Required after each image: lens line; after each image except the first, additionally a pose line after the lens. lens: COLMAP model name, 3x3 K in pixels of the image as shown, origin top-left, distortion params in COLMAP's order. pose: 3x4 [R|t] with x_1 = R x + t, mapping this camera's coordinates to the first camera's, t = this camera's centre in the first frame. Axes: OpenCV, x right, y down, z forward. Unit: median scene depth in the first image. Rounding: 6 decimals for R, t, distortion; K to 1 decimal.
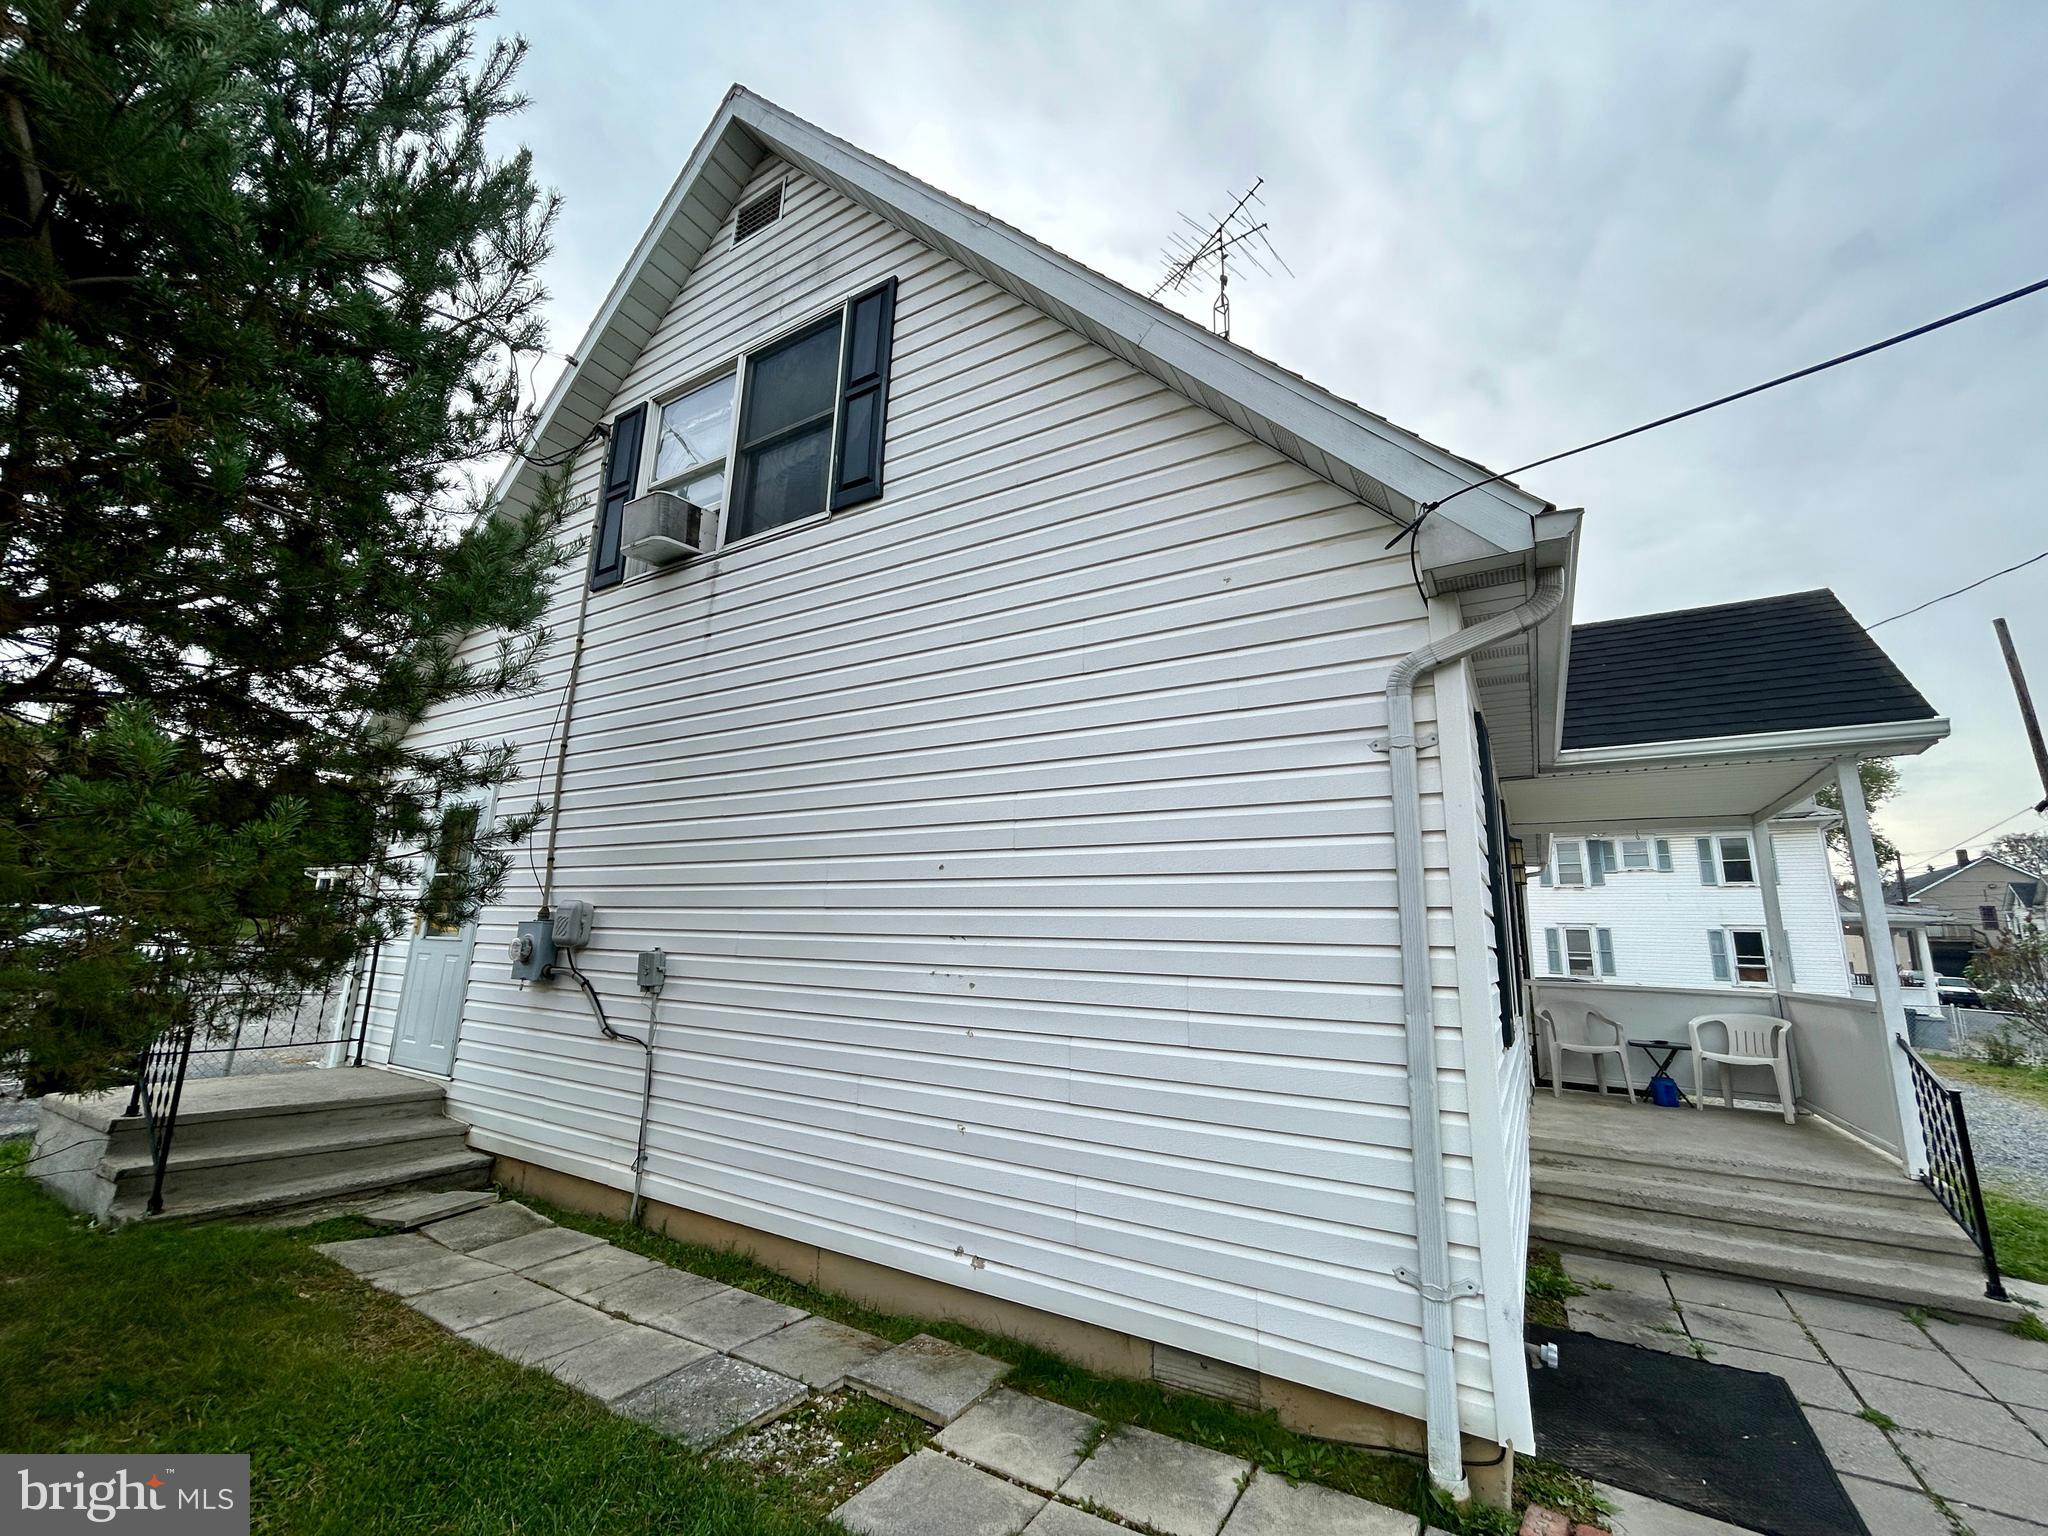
lens RADIAL K [[824.2, 0, 1032.5], [0, 824.2, 763.2], [0, 0, 1]] dist [0.002585, 0.000075]
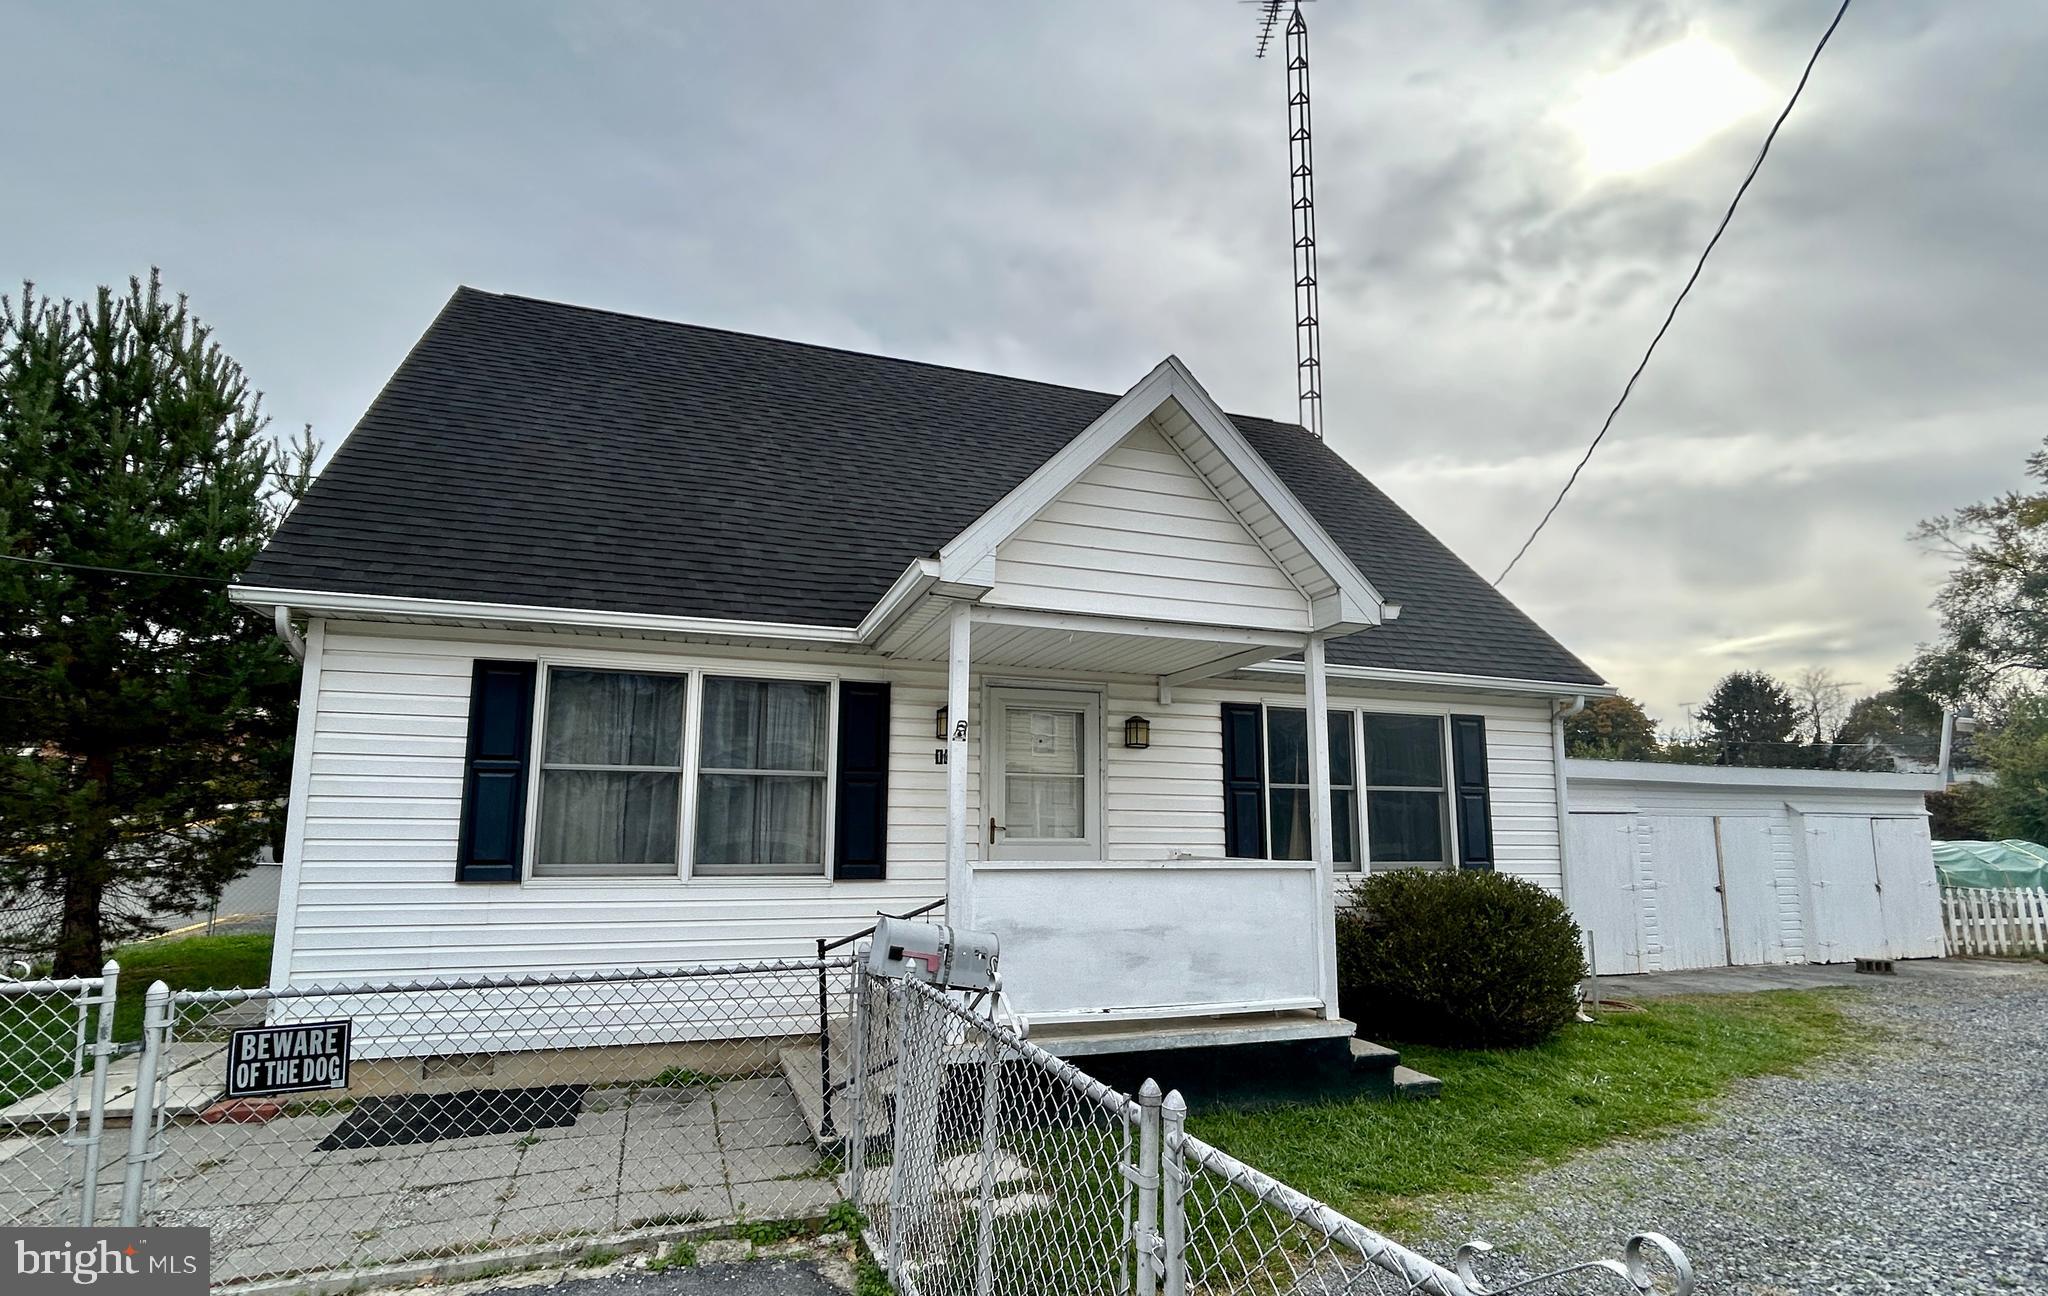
lens RADIAL K [[942.4, 0, 1008.3], [0, 942.4, 702.4], [0, 0, 1]] dist [0.001873, 0.000700]
pose [[0.767631, -0.110203, -0.631346, 0.324398], [0.152435, 0.988230, 0.012842, 0.019169], [0.622500, -0.106097, 0.775395, 0.041165]]
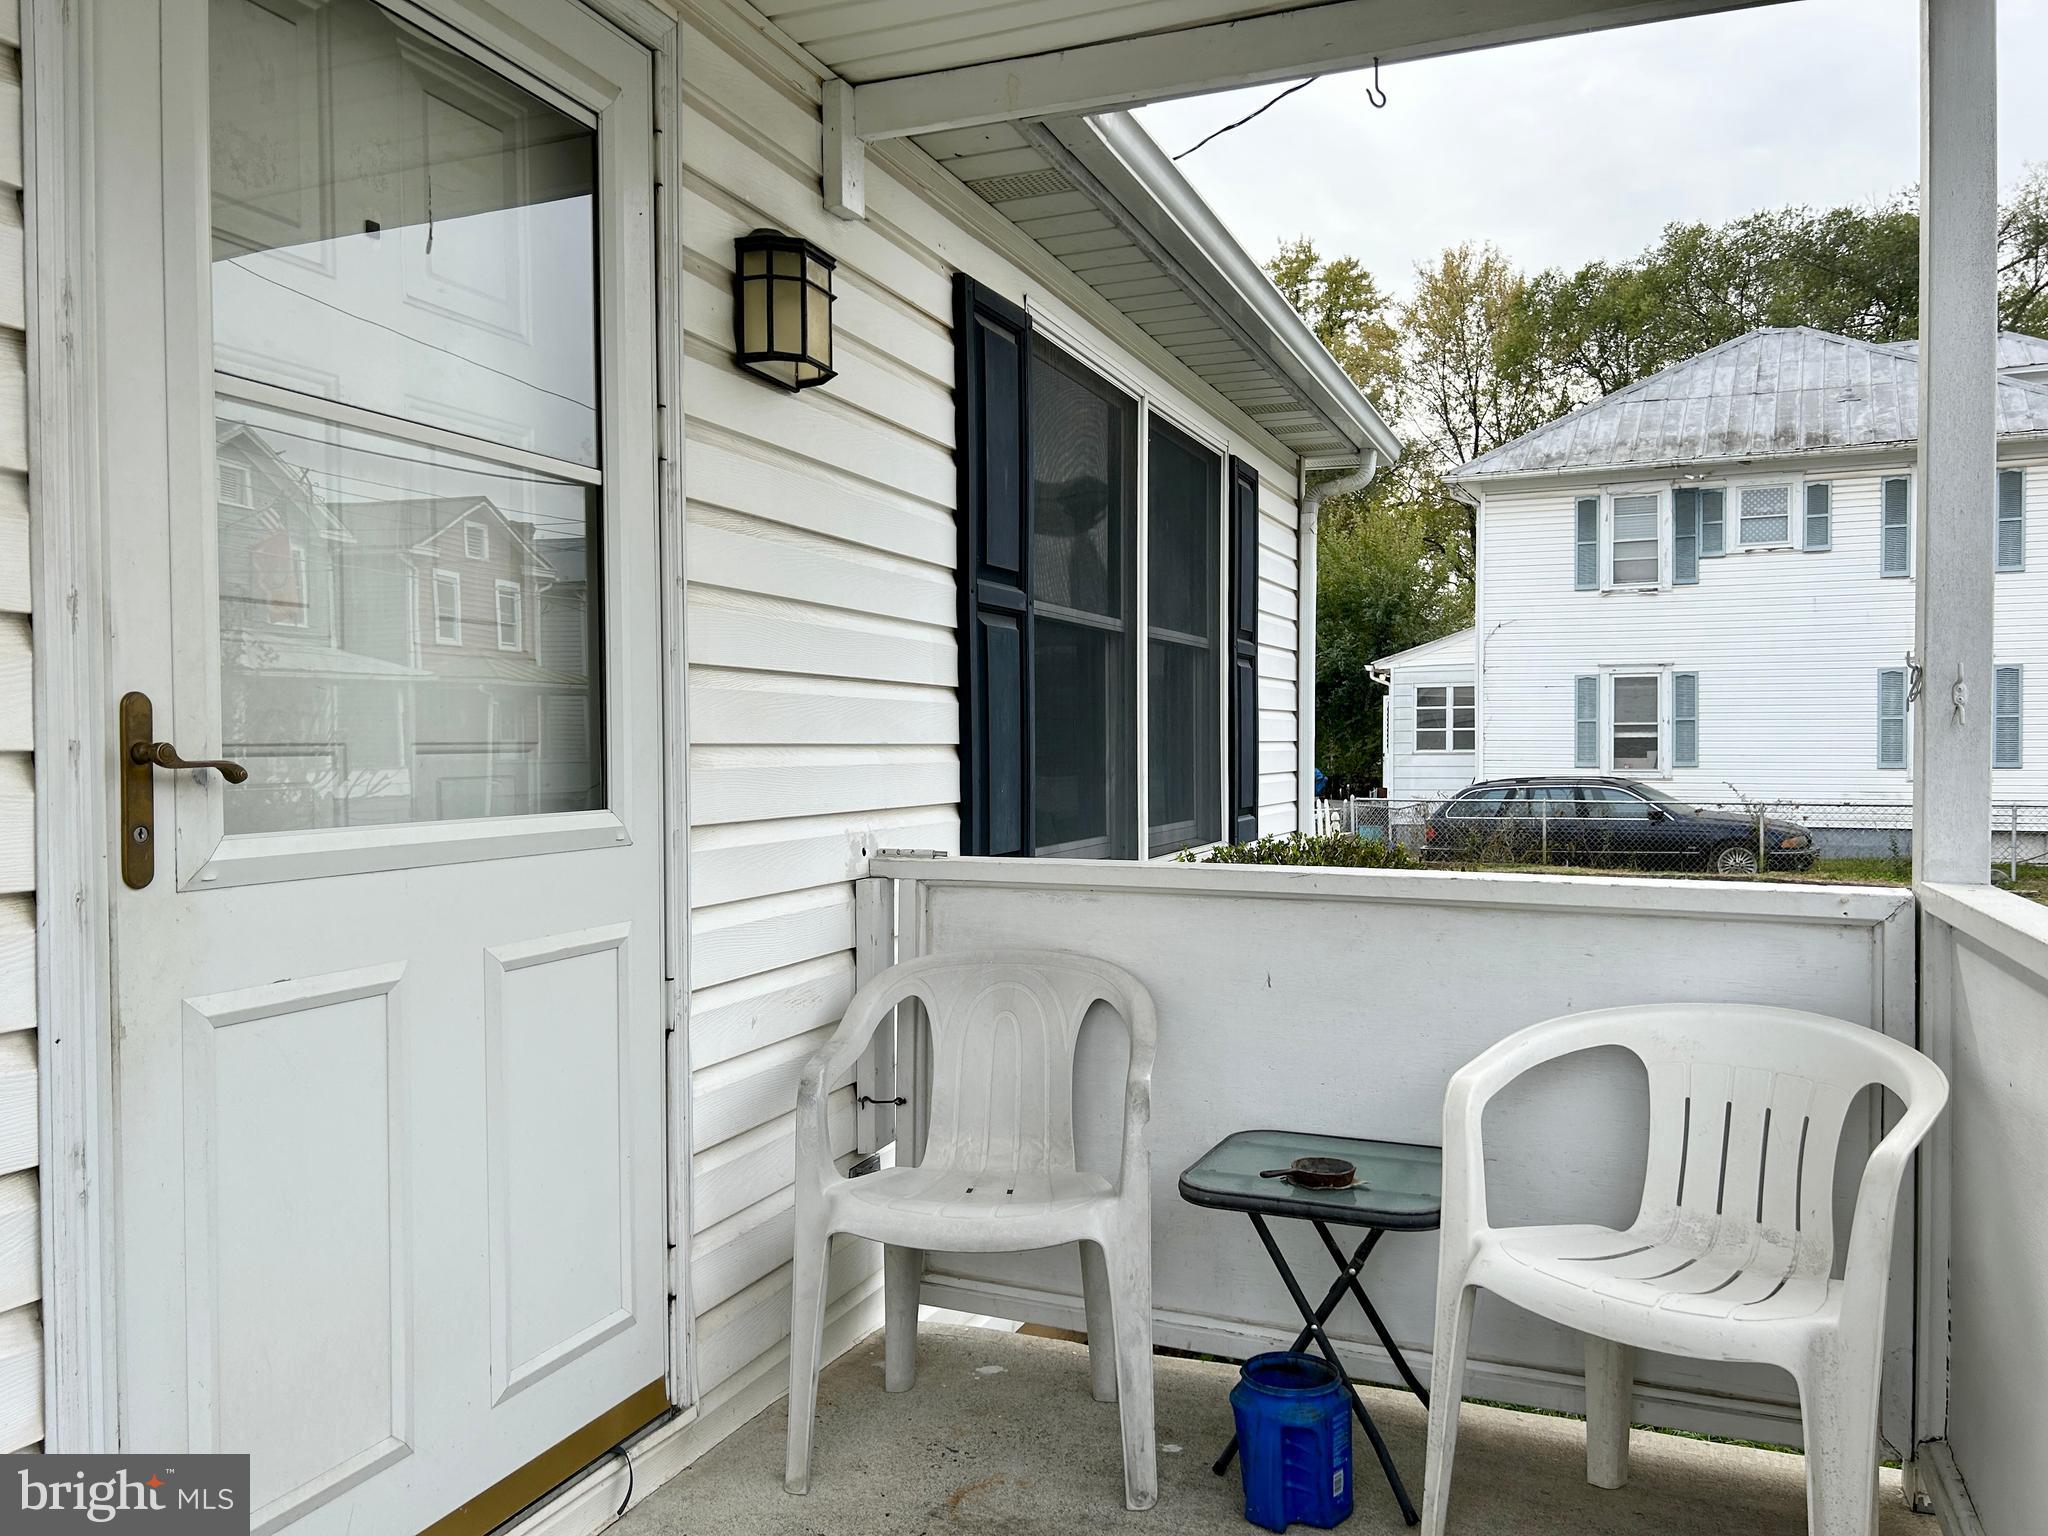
lens RADIAL K [[1547.6, 0, 1025.3], [0, 1547.6, 771.5], [0, 0, 1]] dist [0.022963, -0.001443]
pose [[0.986627, -0.037764, 0.158560, 0.168827], [-0.000600, 0.971942, 0.235220, 0.043847], [-0.162994, -0.232169, 0.958922, 0.182745]]
